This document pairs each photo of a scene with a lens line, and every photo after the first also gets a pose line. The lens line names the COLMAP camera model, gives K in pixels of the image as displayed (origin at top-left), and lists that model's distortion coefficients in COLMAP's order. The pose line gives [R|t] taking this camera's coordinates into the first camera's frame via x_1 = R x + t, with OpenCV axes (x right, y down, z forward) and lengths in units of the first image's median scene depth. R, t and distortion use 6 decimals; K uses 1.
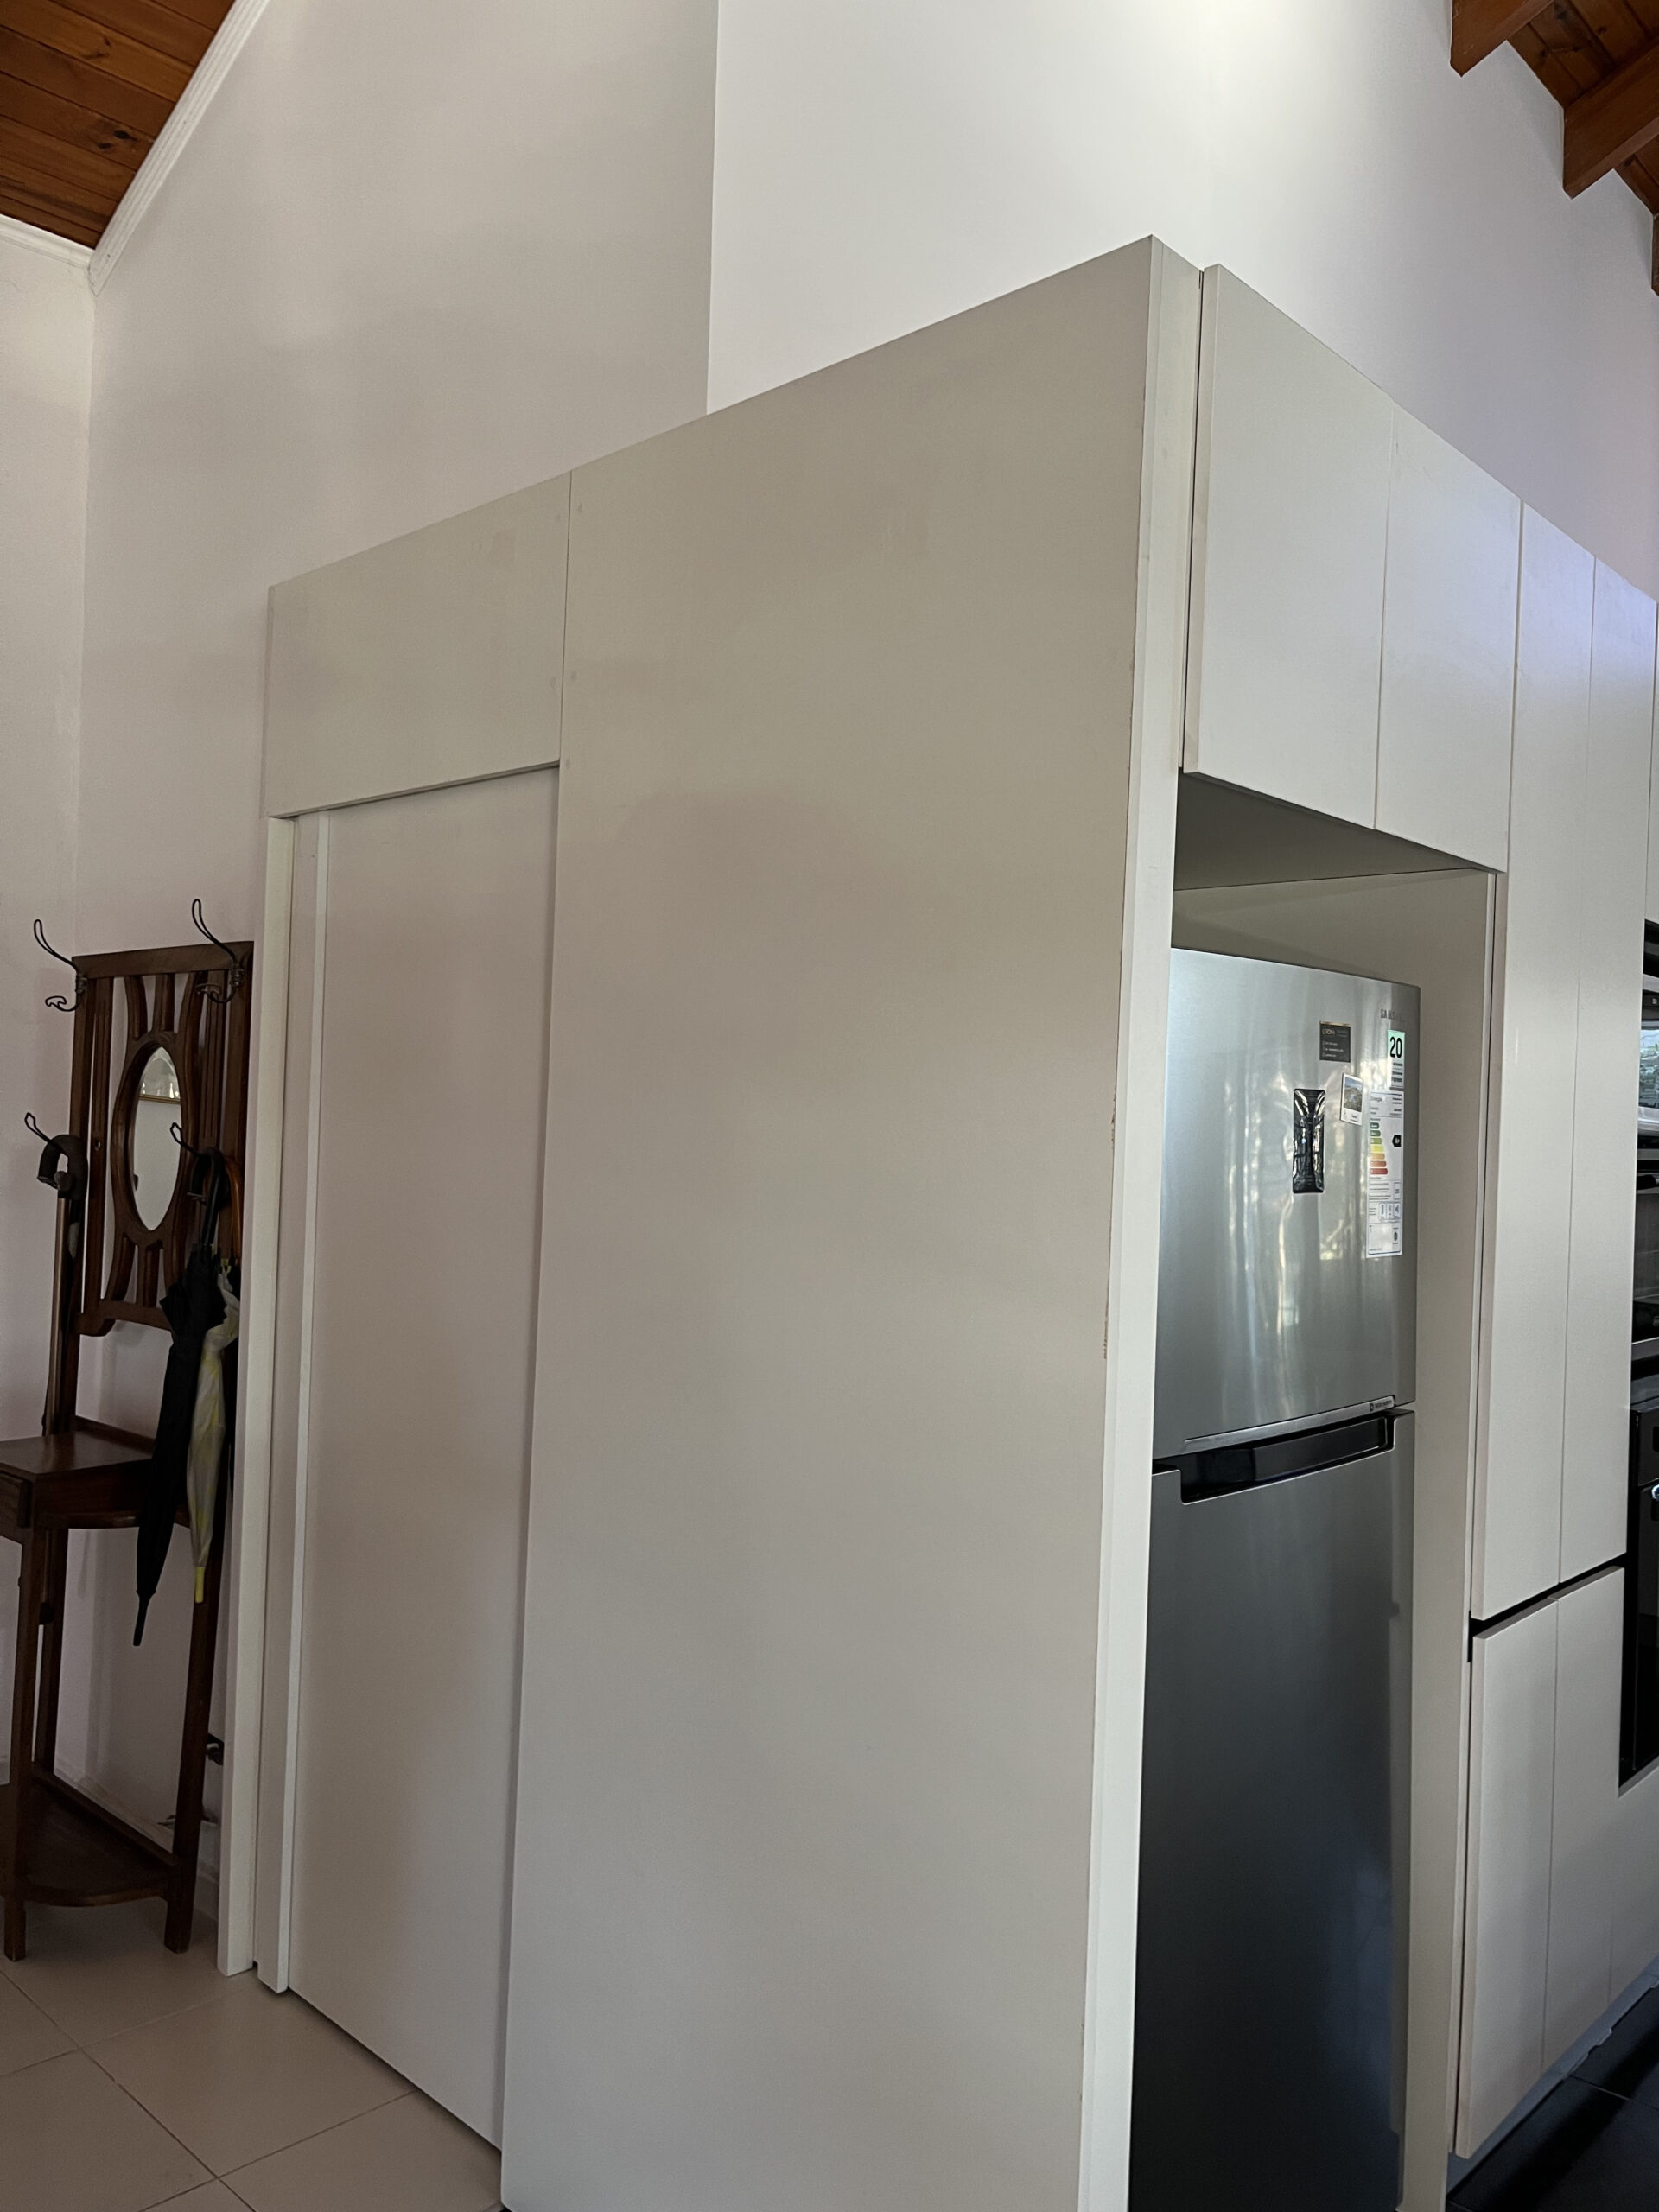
lens RADIAL K [[1676.5, 0, 831.4], [0, 1676.5, 1109.9], [0, 0, 1]] dist [0.064405, -0.093589]
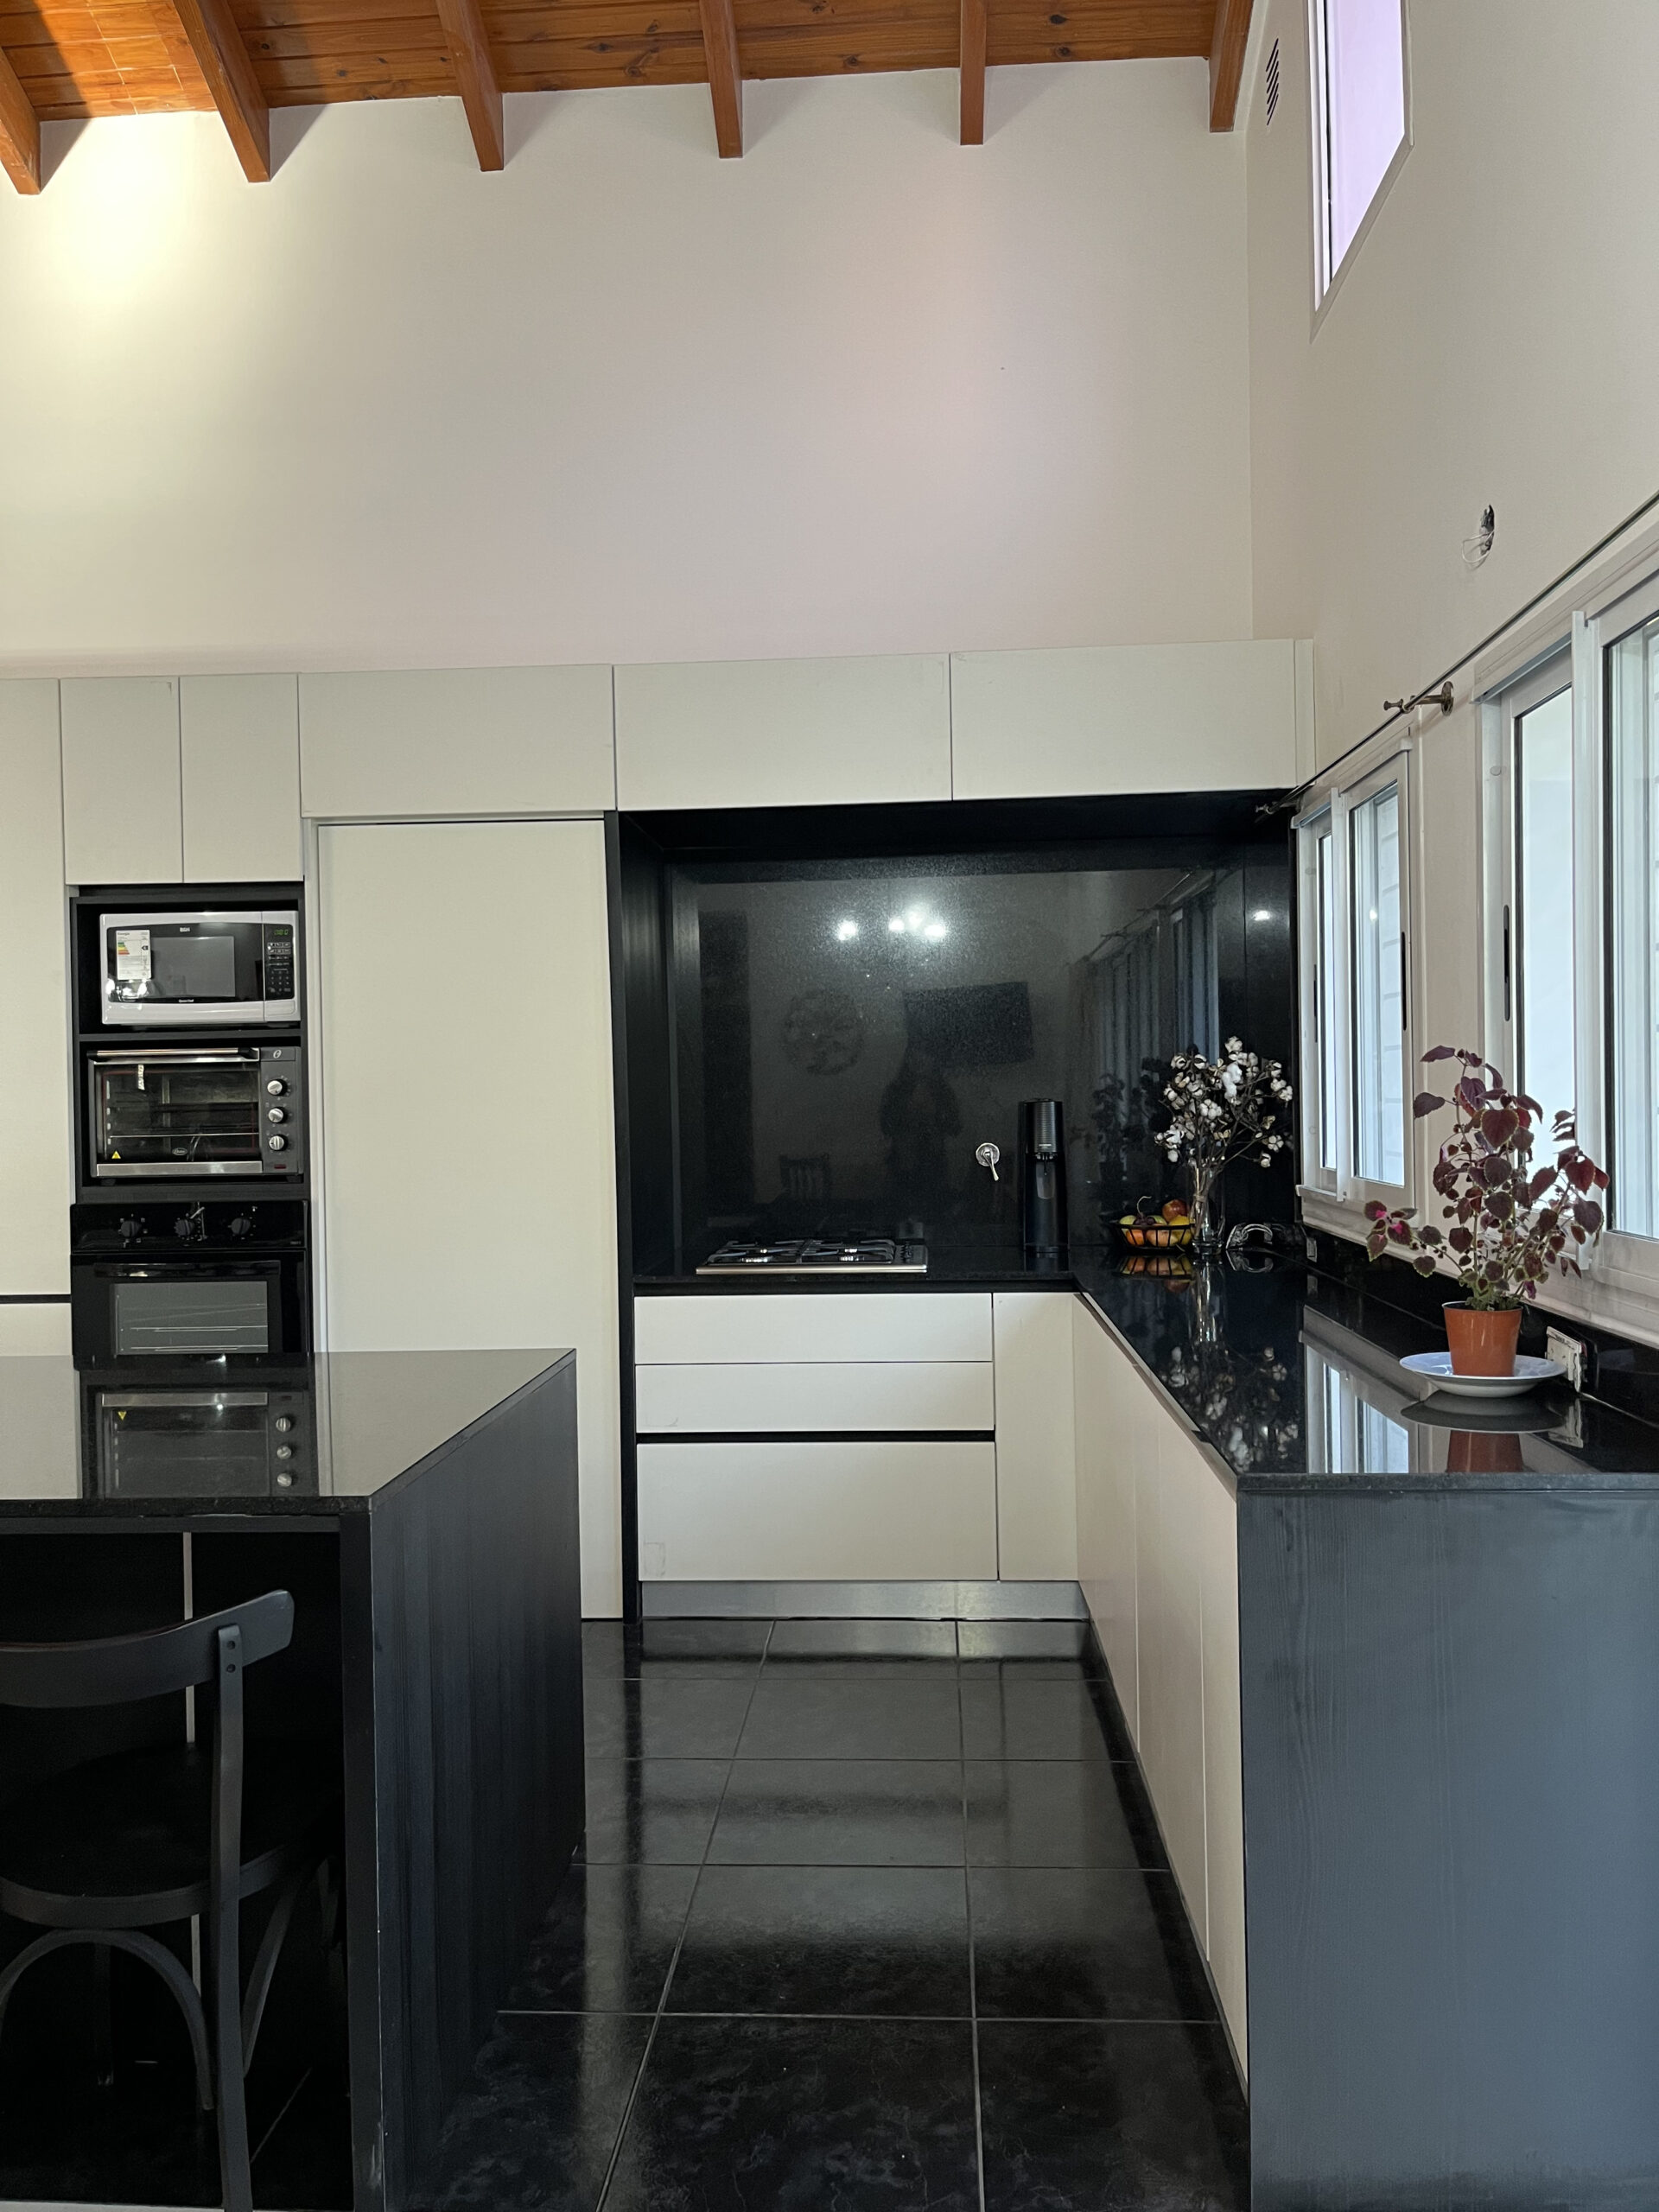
lens RADIAL K [[1676.5, 0, 827.5], [0, 1676.5, 1111.7], [0, 0, 1]] dist [0.064405, -0.093589]
pose [[0.636499, -0.036101, -0.770432, 1.935128], [0.042724, 0.999021, -0.011516, 0.130037], [0.770093, -0.025586, 0.637418, 0.503456]]
